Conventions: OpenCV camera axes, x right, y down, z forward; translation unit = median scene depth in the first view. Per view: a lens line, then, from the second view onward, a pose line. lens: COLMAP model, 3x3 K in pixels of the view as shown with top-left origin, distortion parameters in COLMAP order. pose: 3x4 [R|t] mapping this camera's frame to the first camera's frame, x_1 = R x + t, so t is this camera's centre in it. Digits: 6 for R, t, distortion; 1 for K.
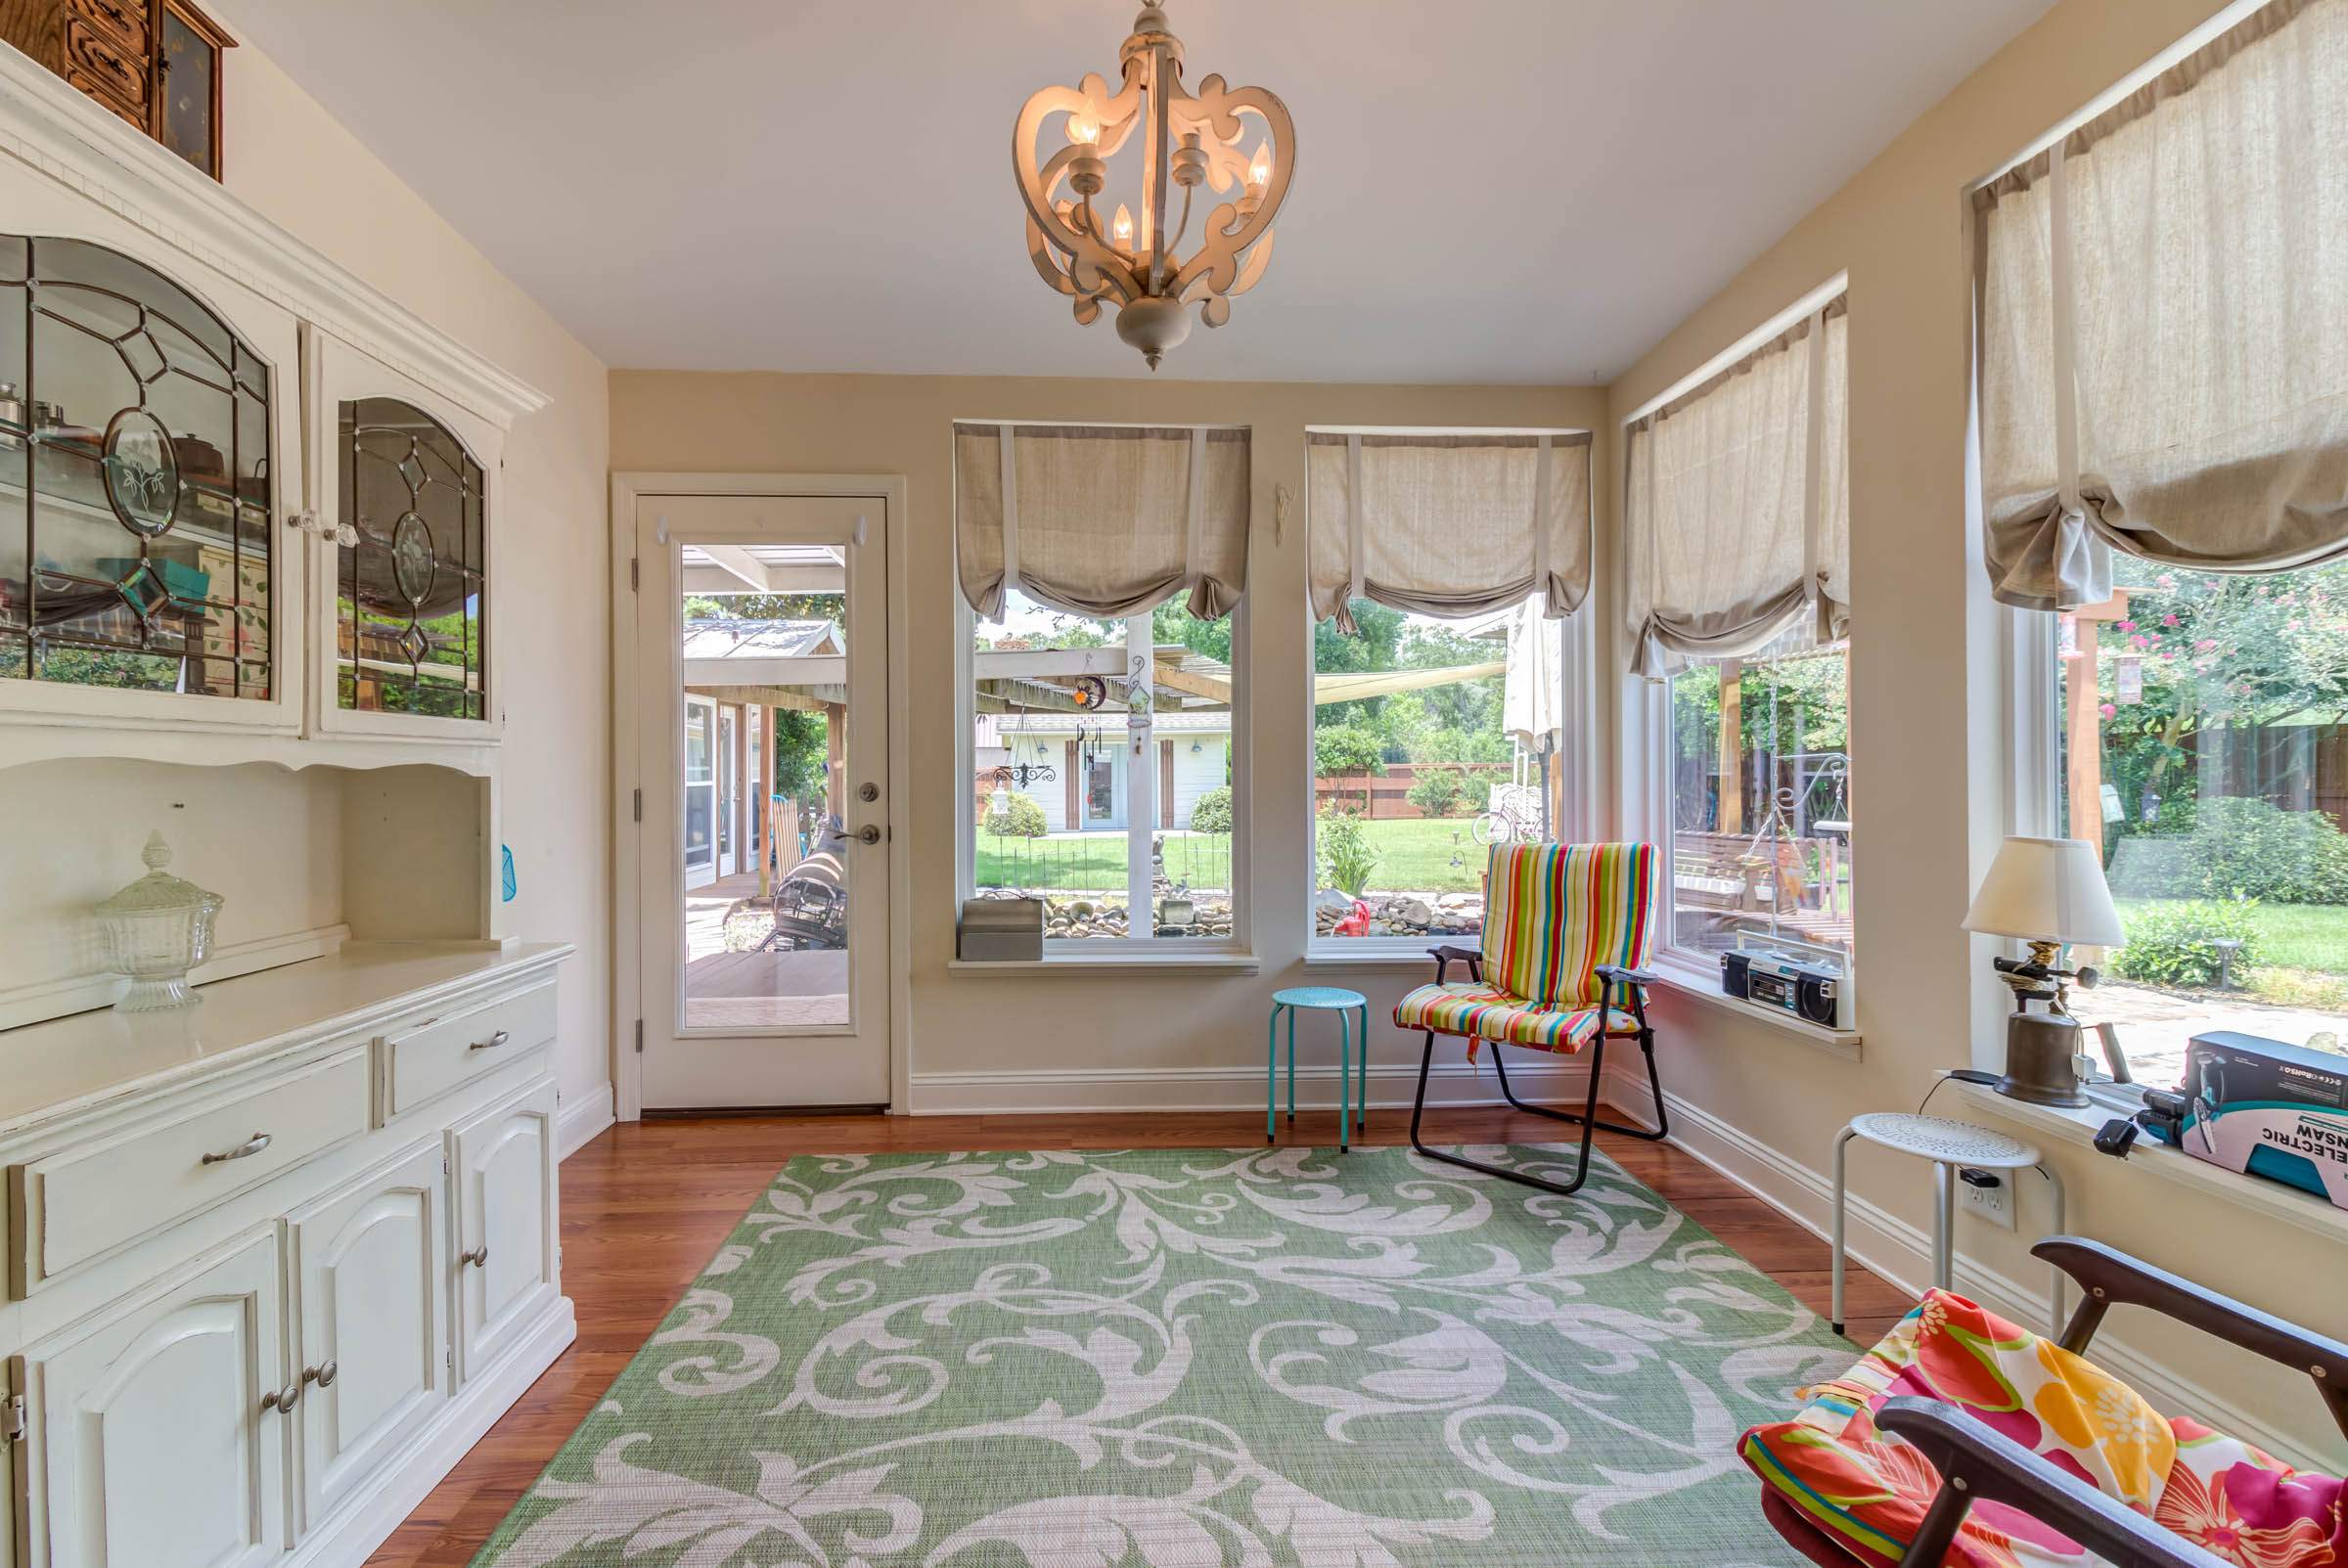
lens RADIAL K [[1076.1, 0, 1174.0], [0, 1076.1, 784.0], [0, 0, 1]] dist [0.028509, -0.016502]
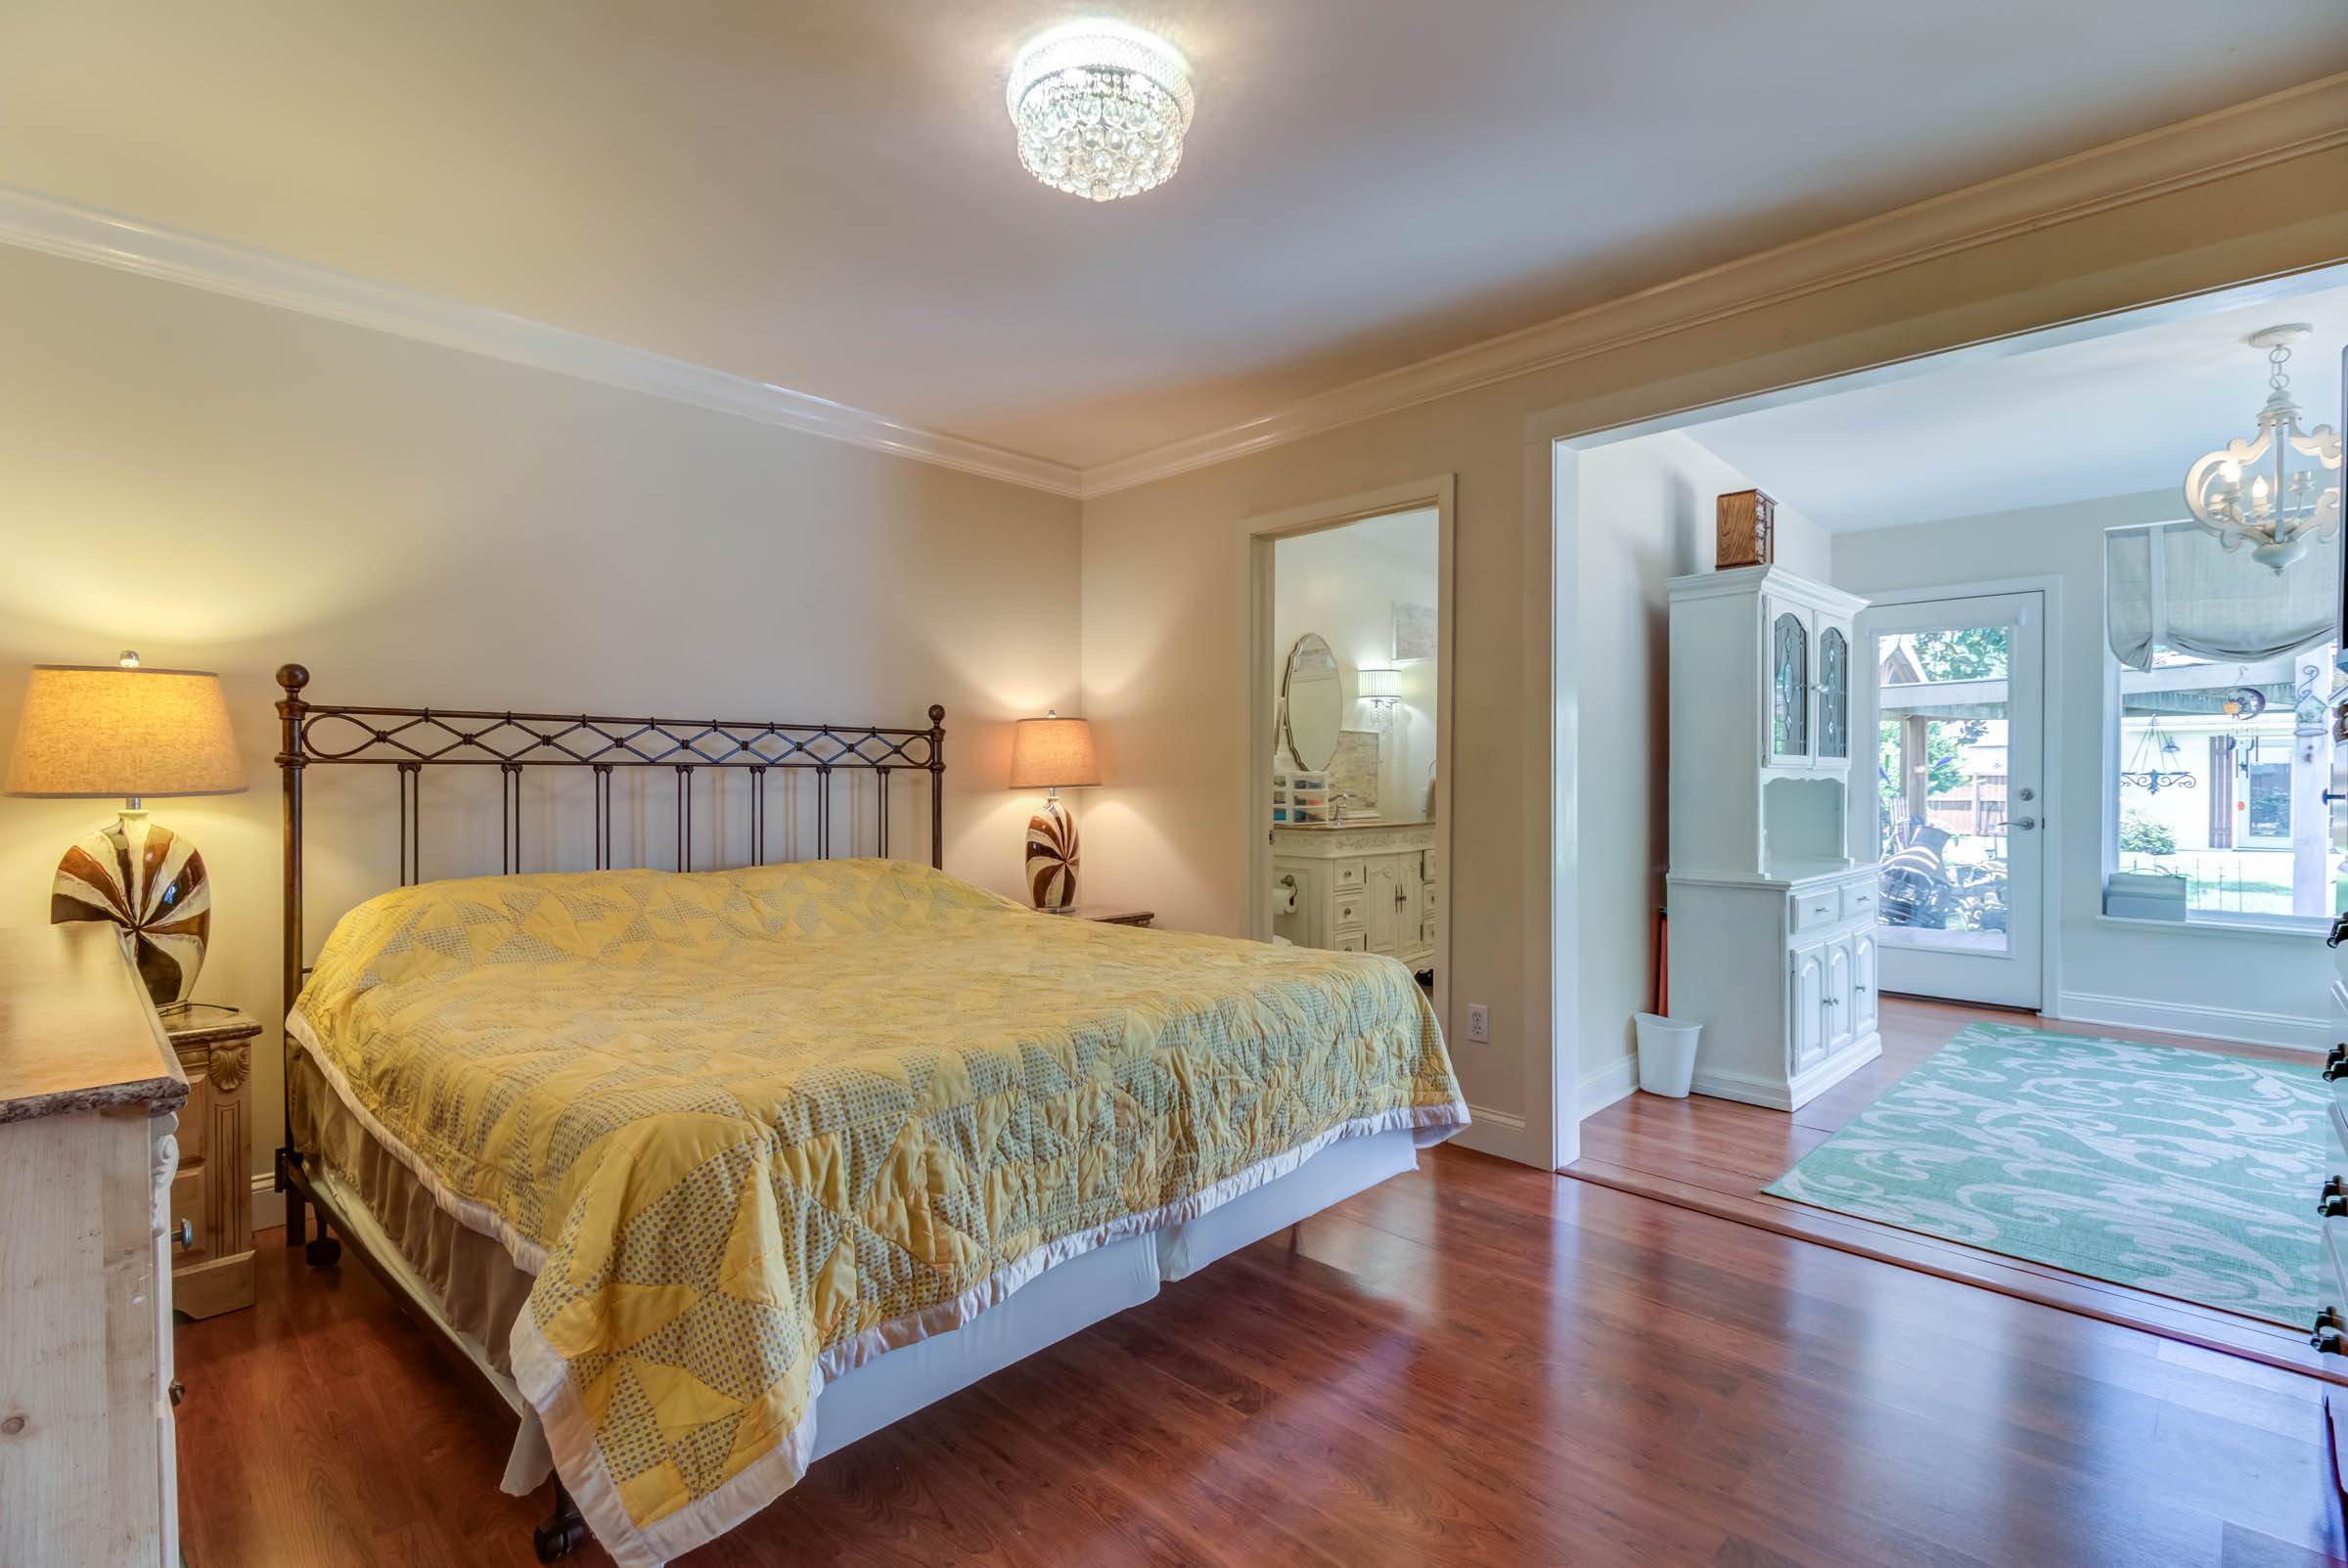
lens RADIAL K [[1076.1, 0, 1174.0], [0, 1076.1, 784.0], [0, 0, 1]] dist [0.028509, -0.016502]
pose [[0.652285, 0.011843, -0.757881, 0.081080], [-0.011985, 0.999914, 0.005310, -0.000731], [0.757879, 0.005619, 0.652371, -0.828166]]
